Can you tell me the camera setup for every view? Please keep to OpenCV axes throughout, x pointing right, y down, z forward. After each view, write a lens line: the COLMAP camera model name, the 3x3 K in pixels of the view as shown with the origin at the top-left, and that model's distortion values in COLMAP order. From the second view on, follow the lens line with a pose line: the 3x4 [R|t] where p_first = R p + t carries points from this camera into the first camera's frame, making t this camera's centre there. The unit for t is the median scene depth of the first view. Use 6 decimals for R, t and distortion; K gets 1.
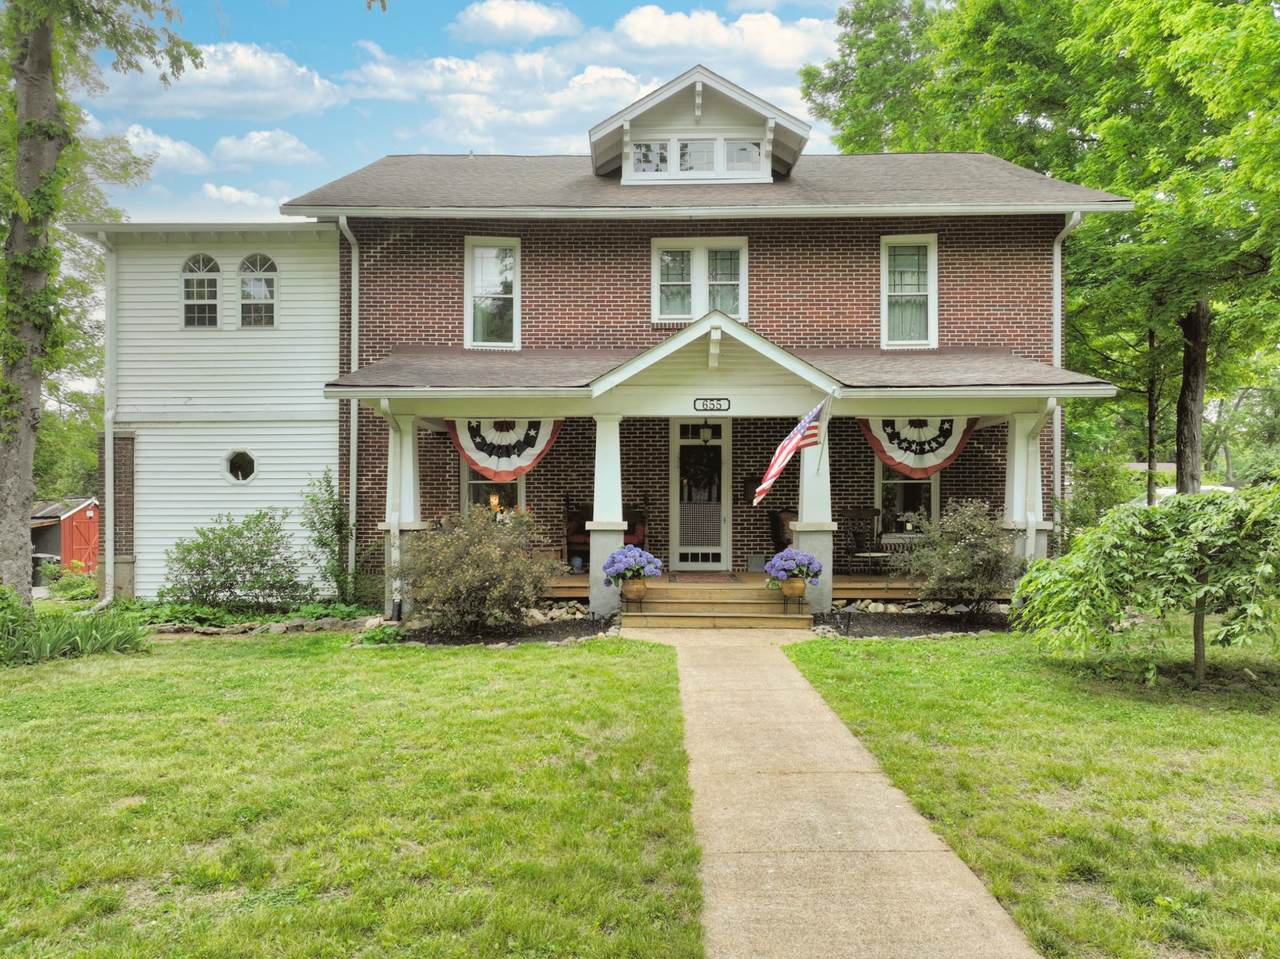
lens RADIAL K [[903.9, 0, 637.6], [0, 903.9, 506.6], [0, 0, 1]] dist [-0.001726, -0.000221]
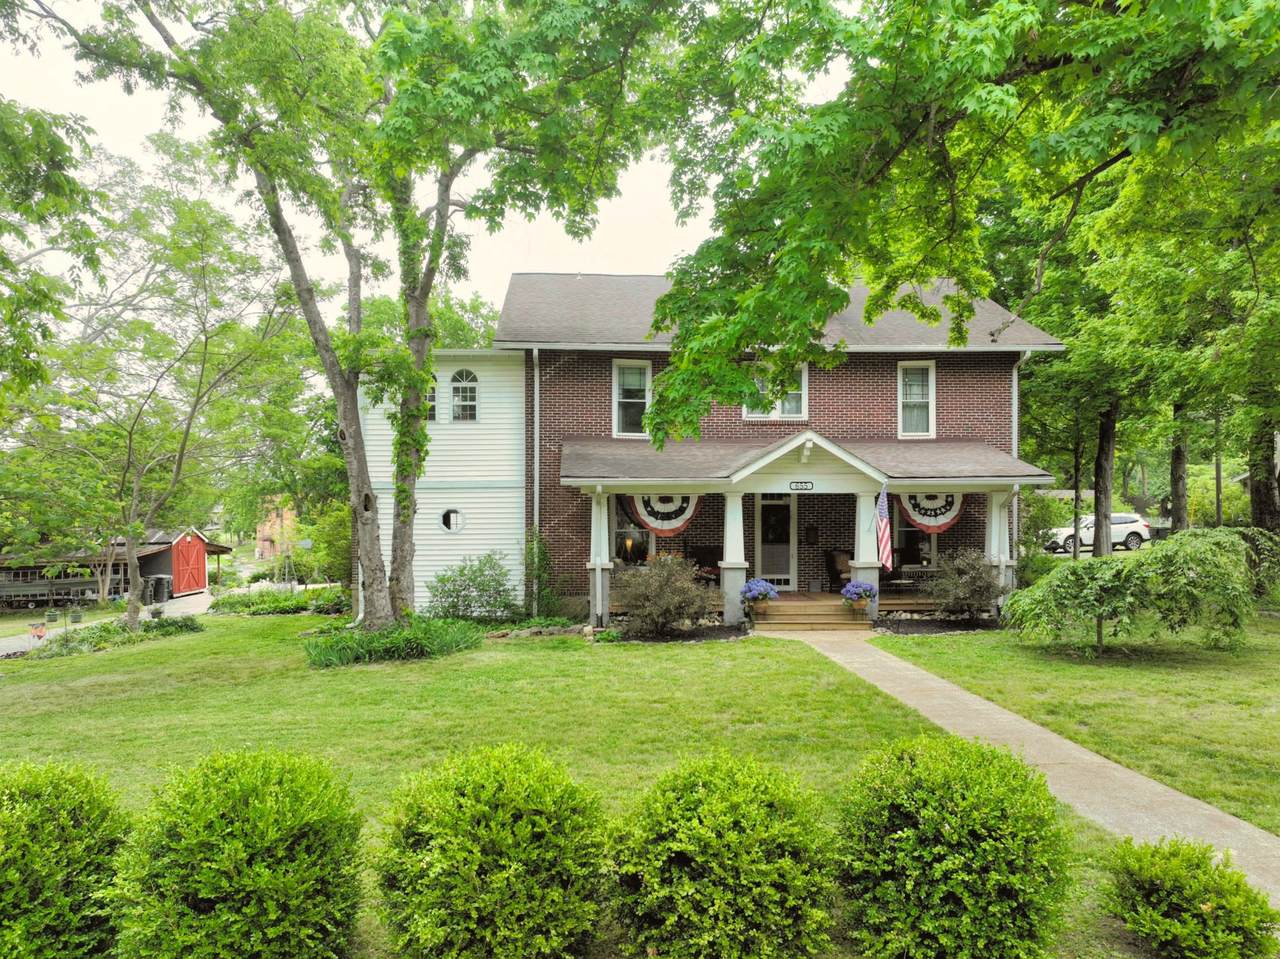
lens RADIAL K [[896.3, 0, 639.2], [0, 896.3, 522.1], [0, 0, 1]] dist [-0.004213, -0.001117]
pose [[0.998036, -0.004201, 0.062504, -0.243712], [0.003499, 0.999930, 0.011340, -0.058064], [-0.062547, -0.011099, 0.997980, -0.430346]]
